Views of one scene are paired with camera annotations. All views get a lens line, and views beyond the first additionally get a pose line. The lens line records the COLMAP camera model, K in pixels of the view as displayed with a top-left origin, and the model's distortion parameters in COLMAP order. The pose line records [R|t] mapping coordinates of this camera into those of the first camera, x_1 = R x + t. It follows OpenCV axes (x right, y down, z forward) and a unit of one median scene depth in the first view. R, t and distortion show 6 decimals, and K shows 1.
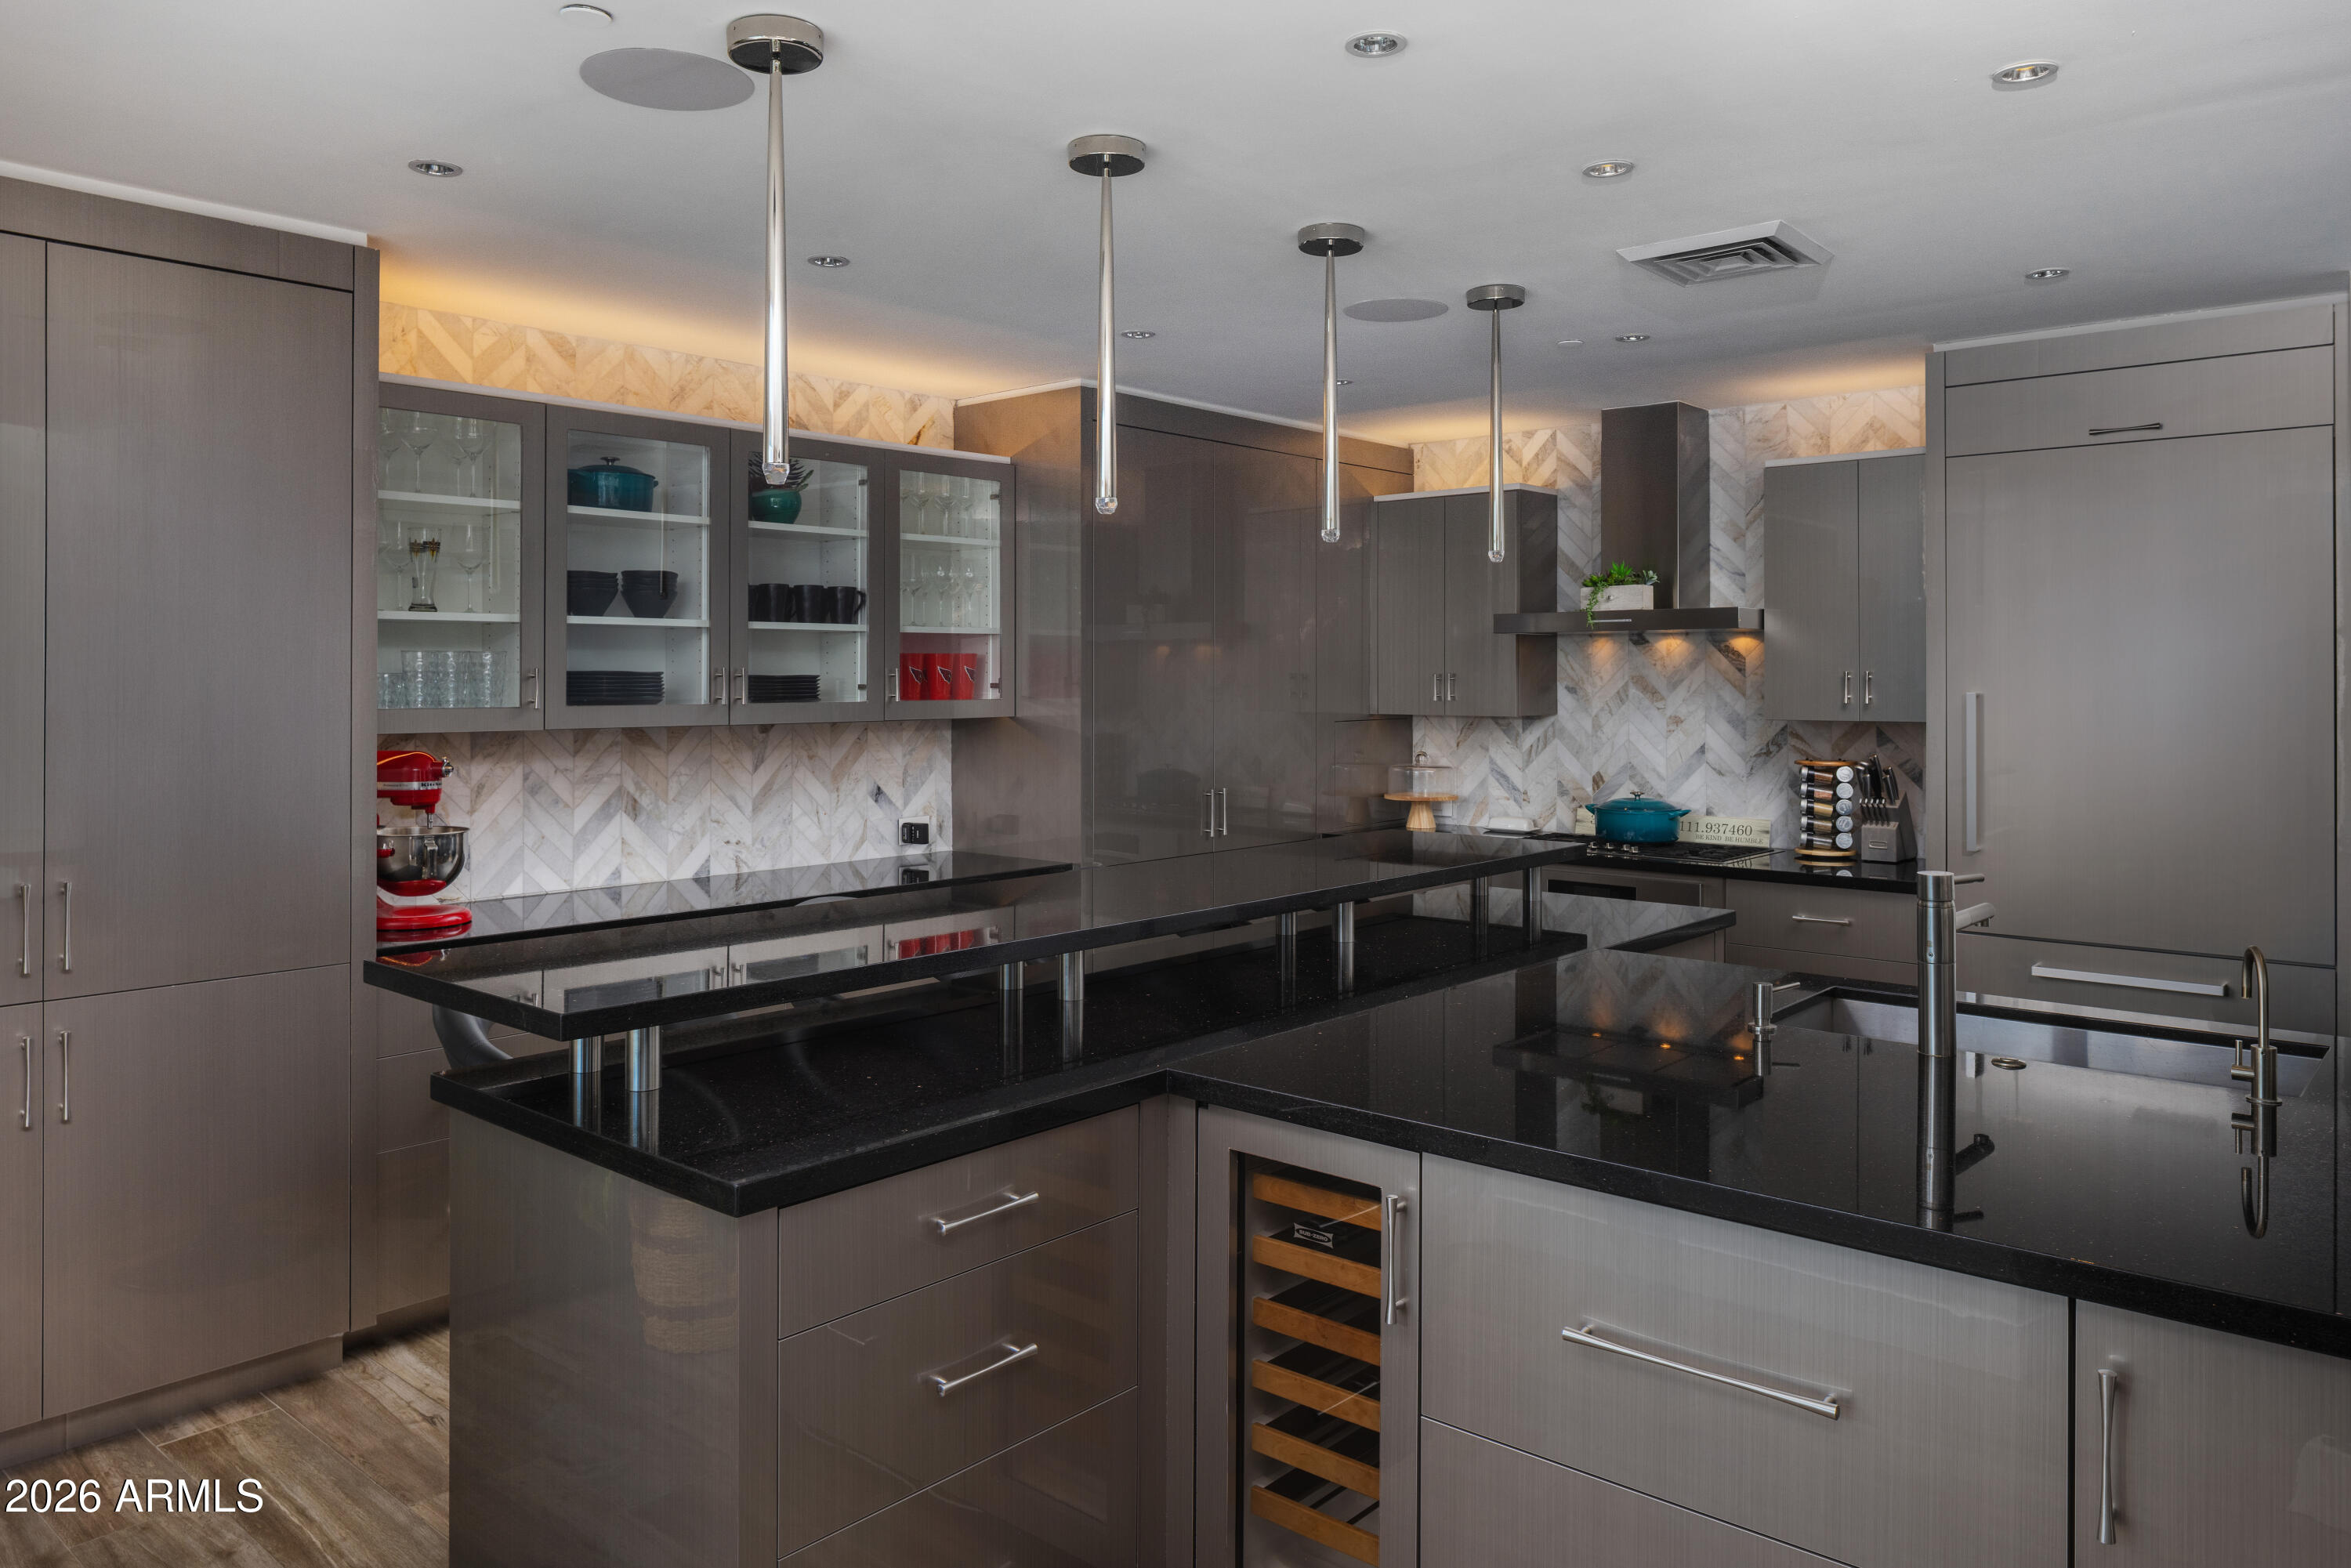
lens RADIAL K [[1657.4, 0, 1157.1], [0, 1657.4, 678.5], [0, 0, 1]] dist [0.006283, 0.006182]
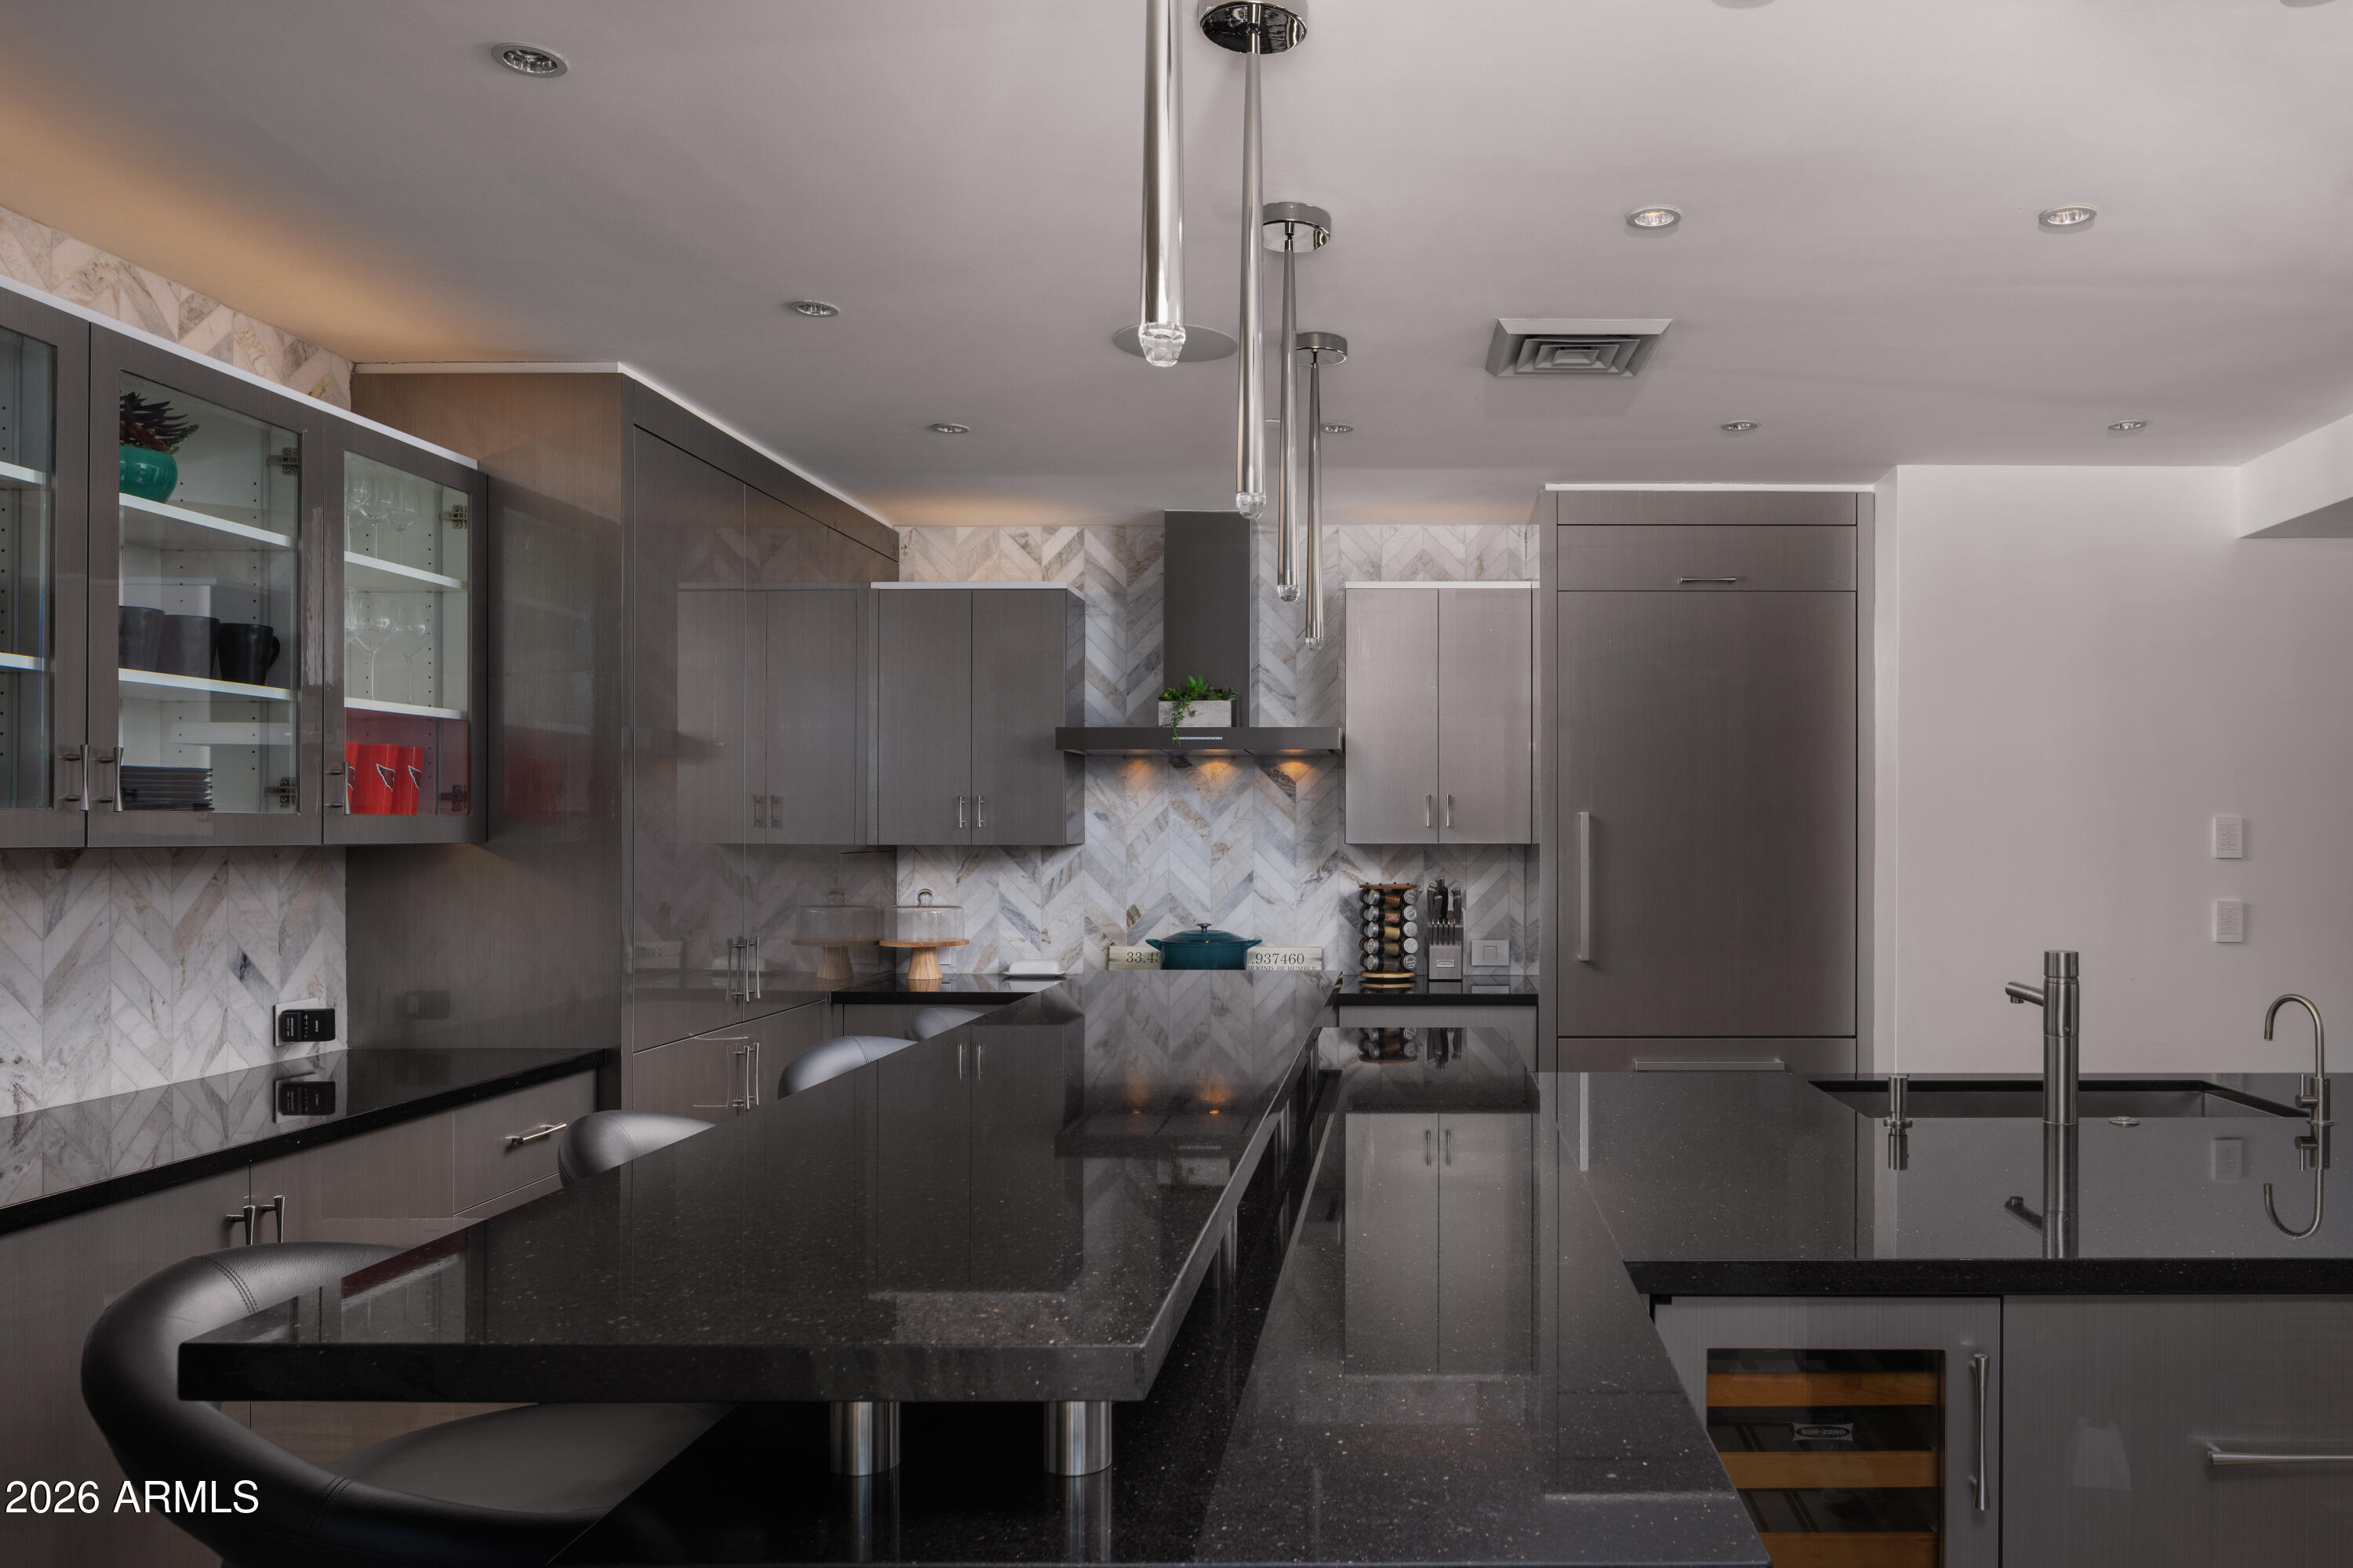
lens RADIAL K [[1659.0, 0, 1289.7], [0, 1659.0, 843.2], [0, 0, 1]] dist [0.006283, 0.006182]
pose [[0.739744, 0.001216, 0.672887, -0.304891], [0.000258, 0.999998, -0.002090, 0.025156], [-0.672888, 0.001720, 0.739742, 0.276803]]
